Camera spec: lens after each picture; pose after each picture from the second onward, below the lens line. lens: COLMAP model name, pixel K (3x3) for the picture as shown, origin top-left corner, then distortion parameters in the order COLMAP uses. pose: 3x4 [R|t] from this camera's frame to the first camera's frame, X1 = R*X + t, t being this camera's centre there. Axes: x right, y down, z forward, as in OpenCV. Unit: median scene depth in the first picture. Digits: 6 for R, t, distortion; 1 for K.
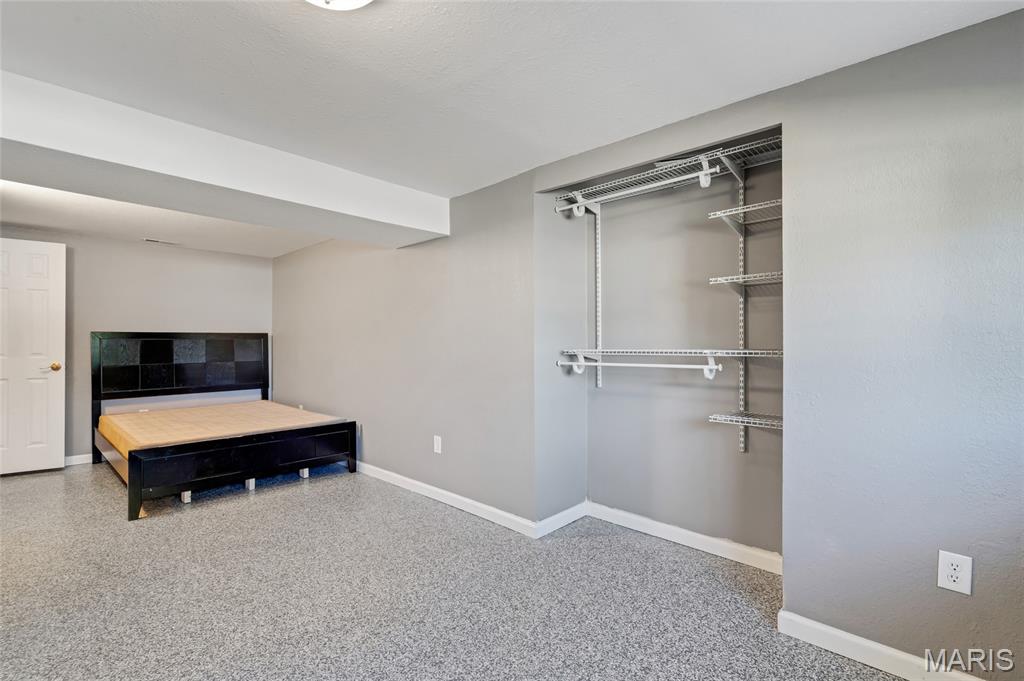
lens RADIAL K [[473.4, 0, 509.2], [0, 473.4, 341.3], [0, 0, 1]] dist [-0.000543, 0.000201]
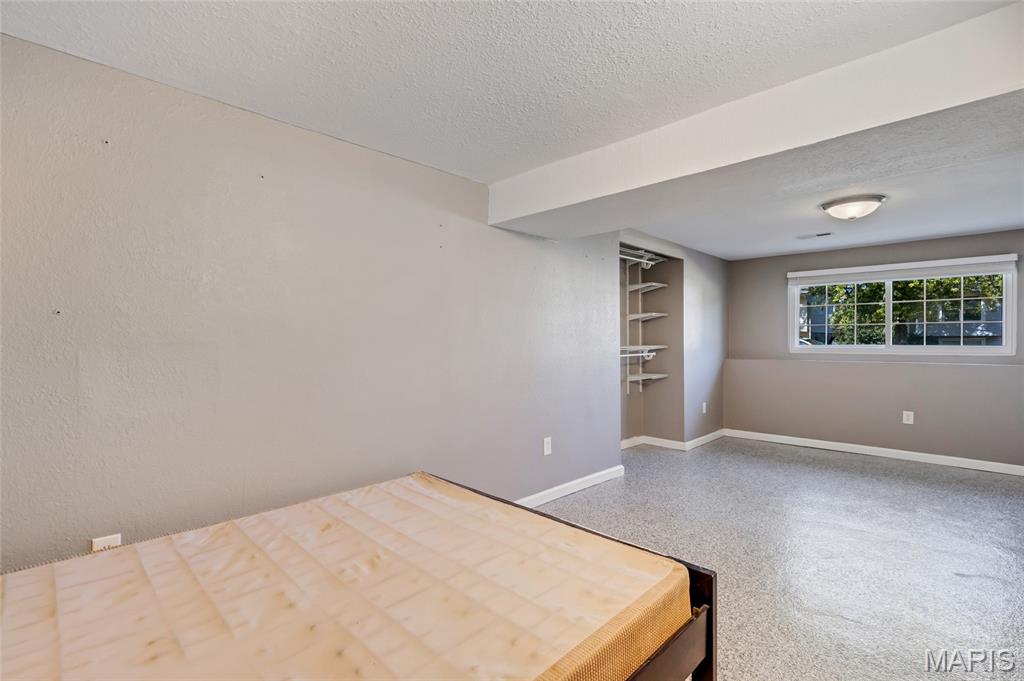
lens RADIAL K [[473.4, 0, 509.2], [0, 473.4, 341.3], [0, 0, 1]] dist [-0.000543, 0.000201]
pose [[0.004927, -0.005263, 0.999974, -1.255649], [-0.007130, 0.999961, 0.005298, -0.007327], [-0.999962, -0.007156, 0.004890, 1.182236]]
